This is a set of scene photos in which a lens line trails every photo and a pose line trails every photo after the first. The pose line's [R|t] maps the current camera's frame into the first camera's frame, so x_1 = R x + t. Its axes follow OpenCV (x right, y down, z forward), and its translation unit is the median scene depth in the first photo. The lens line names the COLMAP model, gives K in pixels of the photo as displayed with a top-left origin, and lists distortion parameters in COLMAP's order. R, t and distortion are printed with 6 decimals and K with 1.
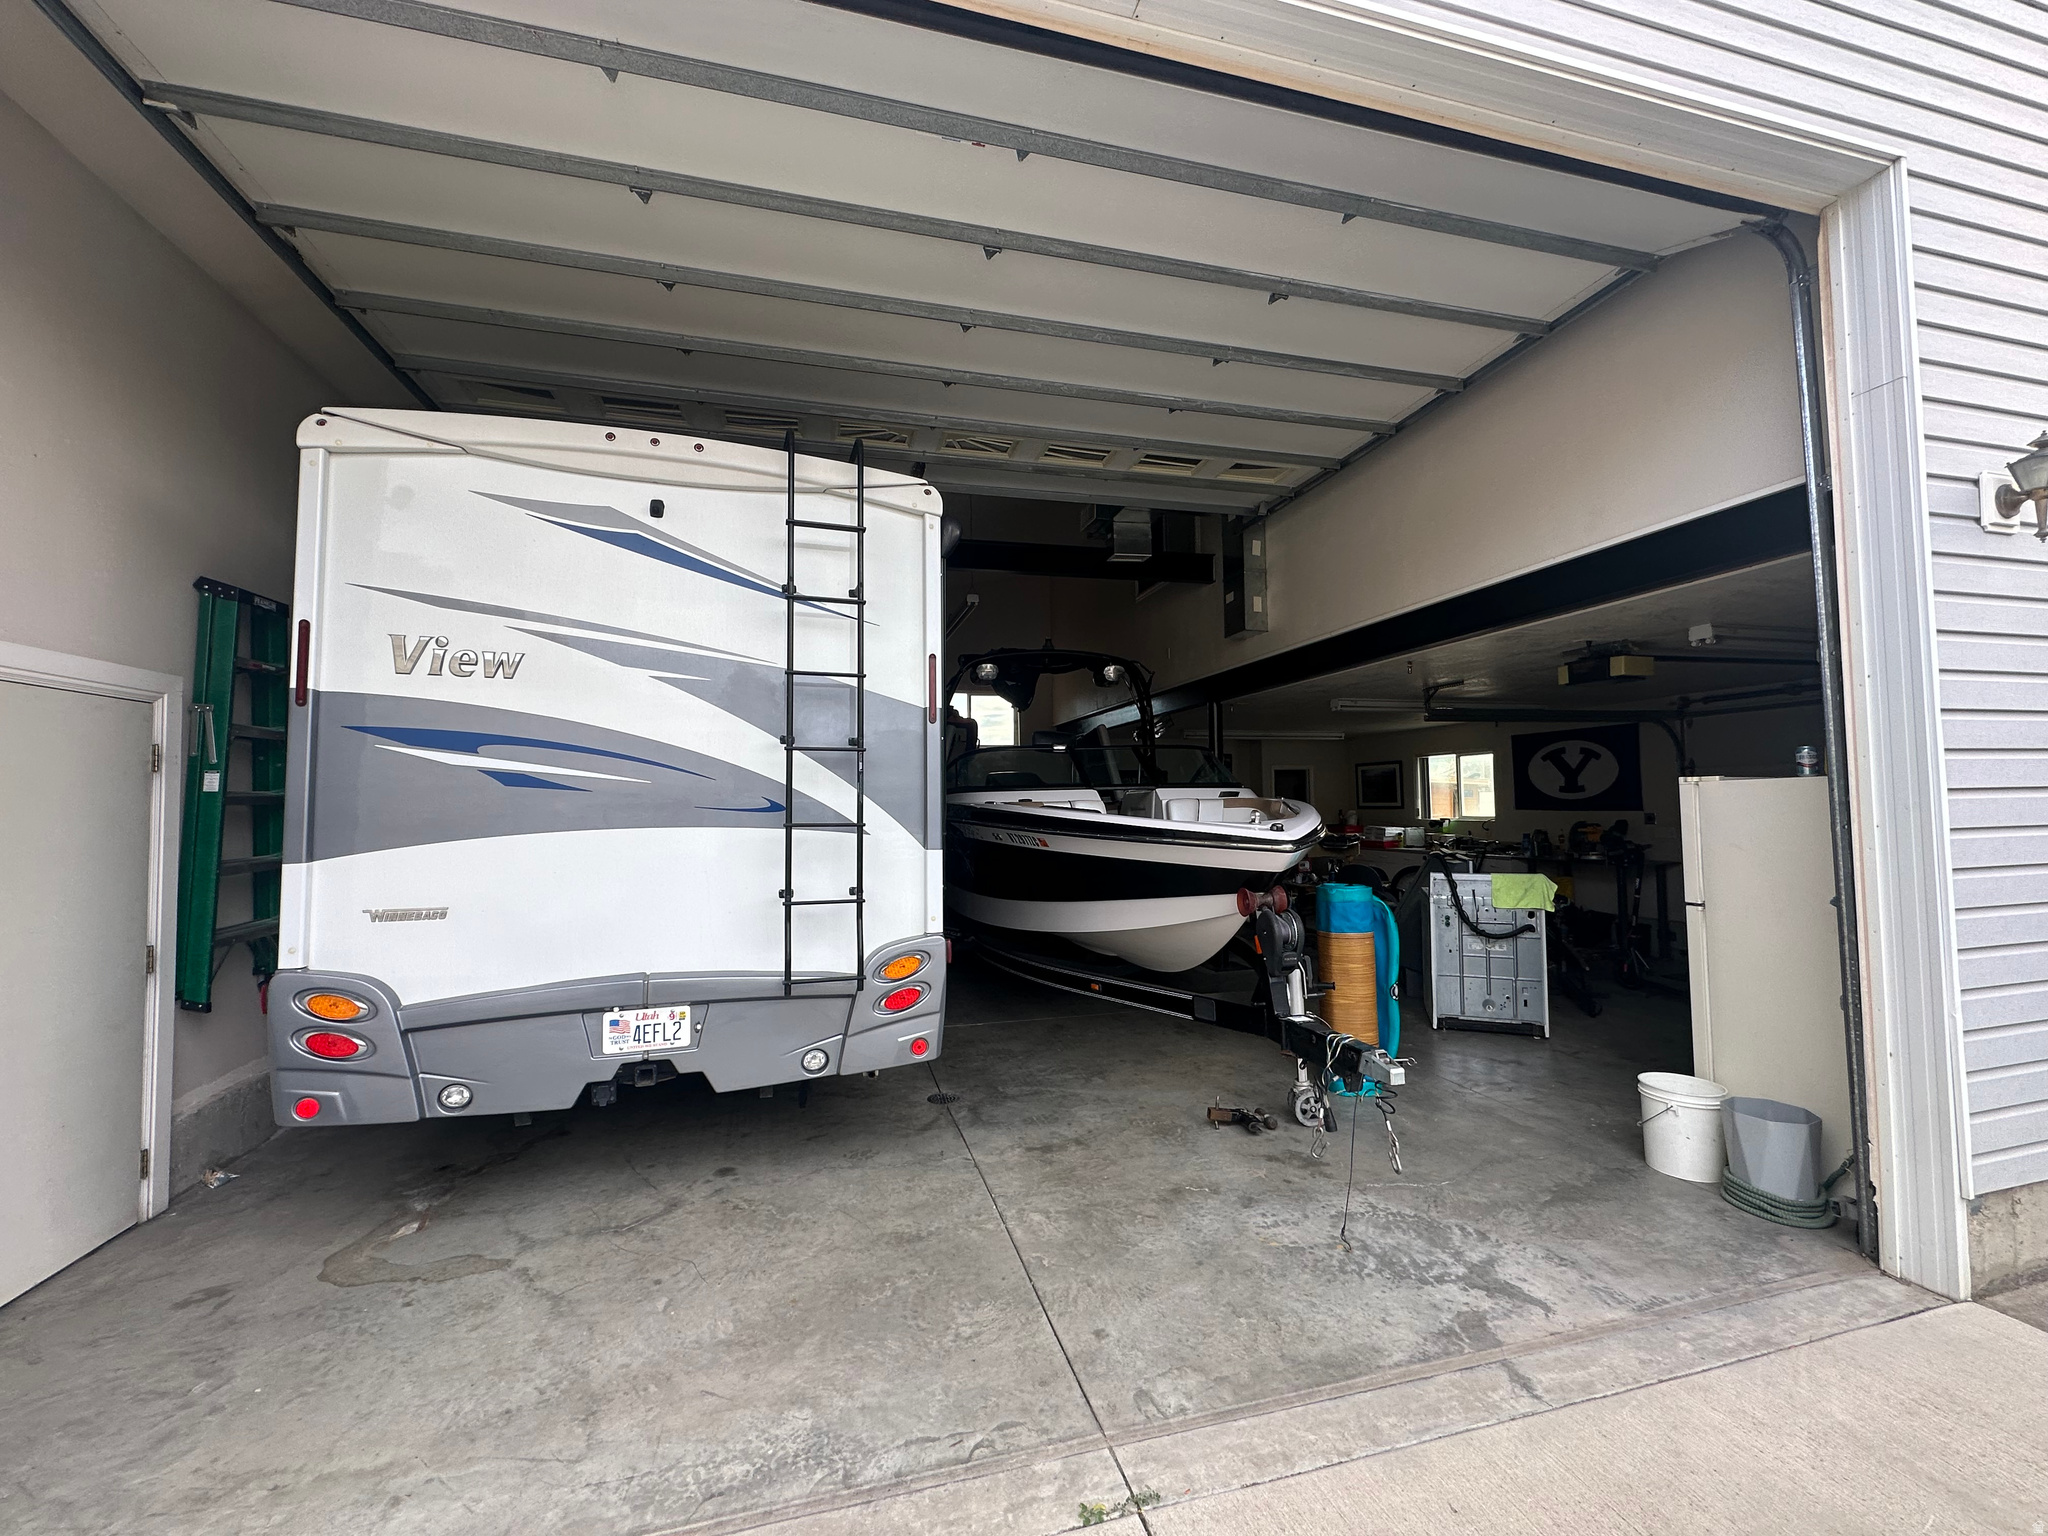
lens RADIAL K [[818.1, 0, 1023.6], [0, 818.1, 760.3], [0, 0, 1]] dist [-0.002498, 0.000245]
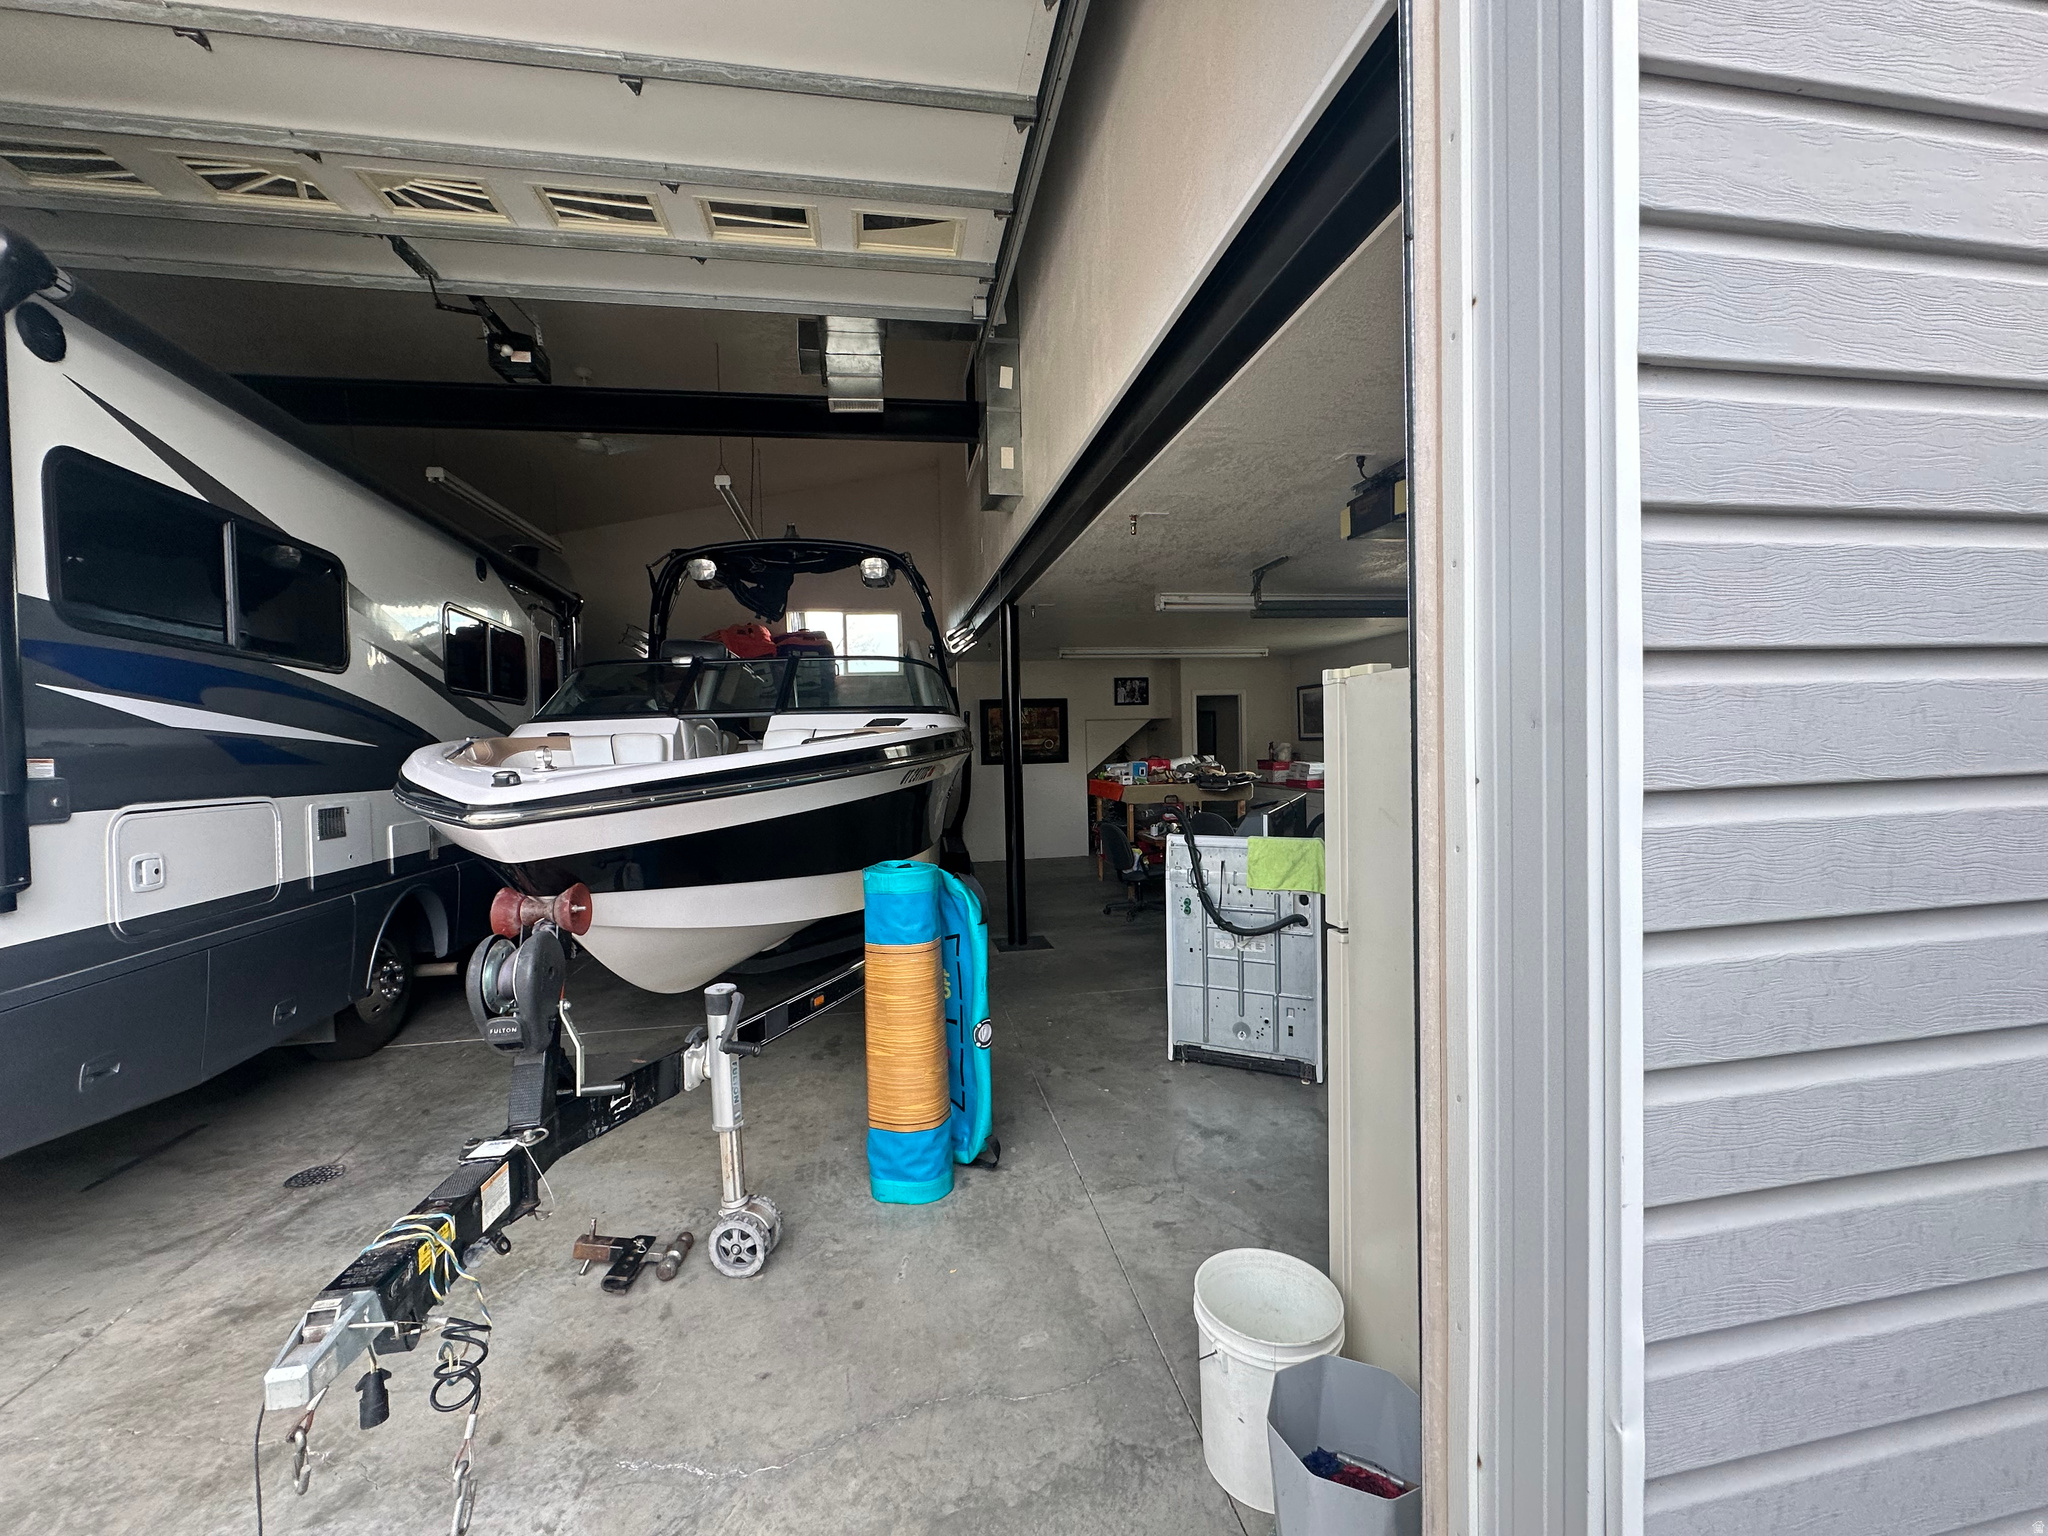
lens RADIAL K [[818.1, 0, 1024.9], [0, 818.1, 760.7], [0, 0, 1]] dist [-0.002498, 0.000245]
pose [[0.996475, -0.008615, -0.083445, 0.449358], [0.015169, 0.996820, 0.078225, 0.022545], [0.082505, -0.079215, 0.993437, 0.334309]]
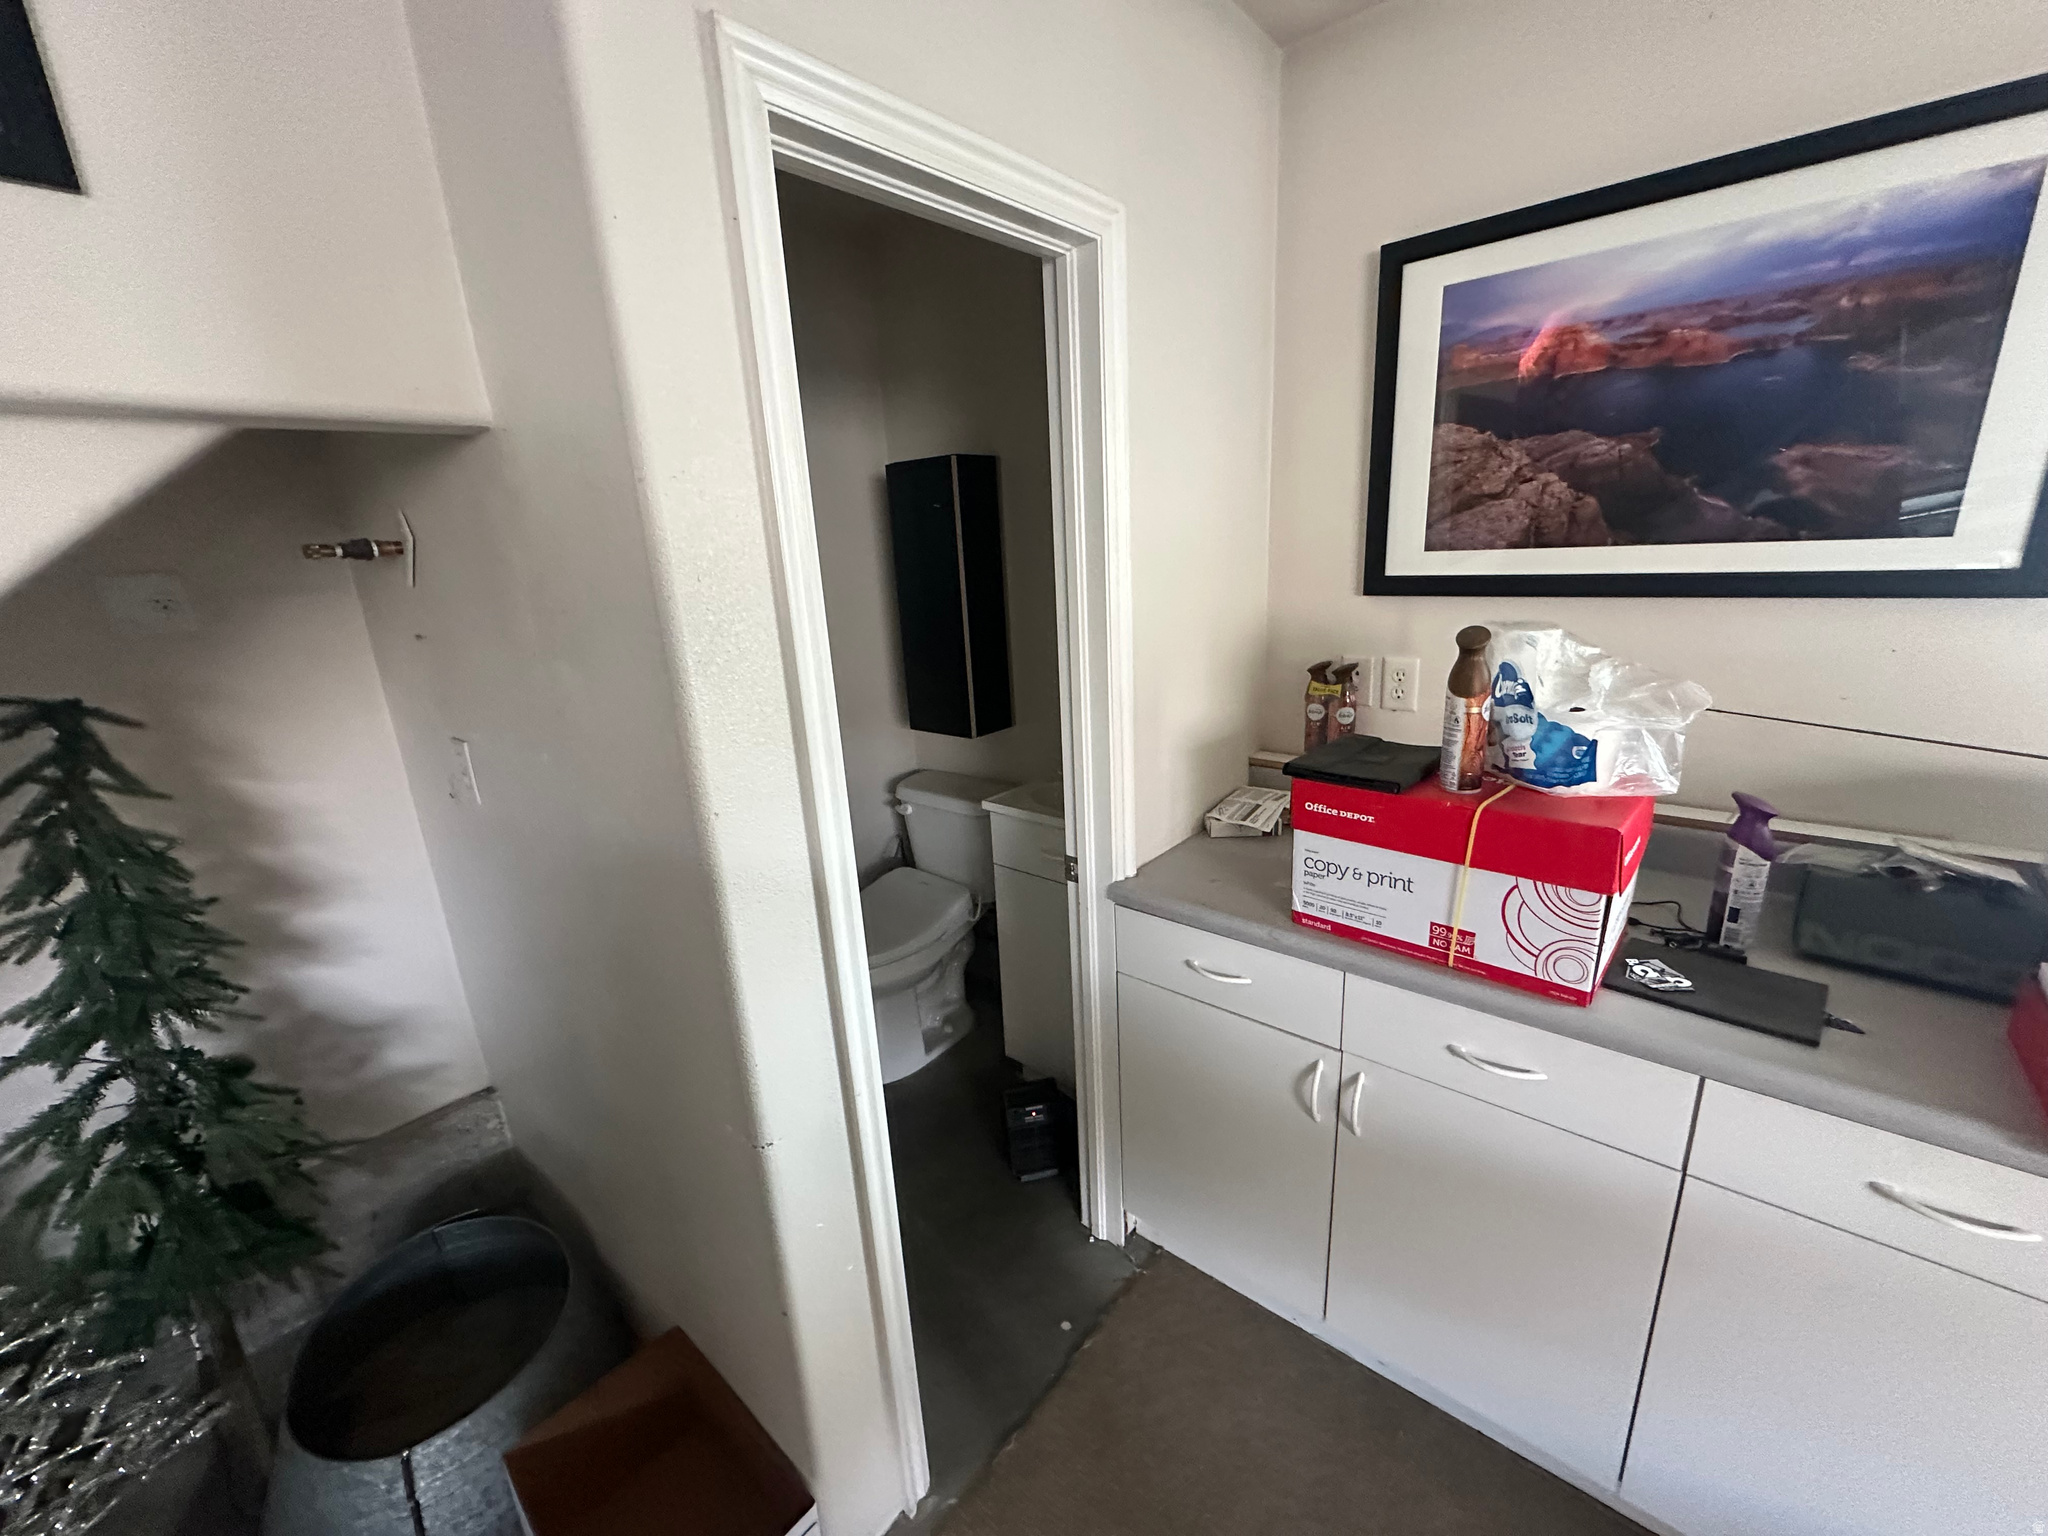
lens RADIAL K [[818.1, 0, 1022.1], [0, 818.1, 774.4], [0, 0, 1]] dist [-0.002498, 0.000245]
pose [[0.823783, -0.185017, 0.535863, 0.615942], [0.013740, 0.951483, 0.307394, 0.098520], [-0.566738, -0.245863, 0.786358, 2.052908]]
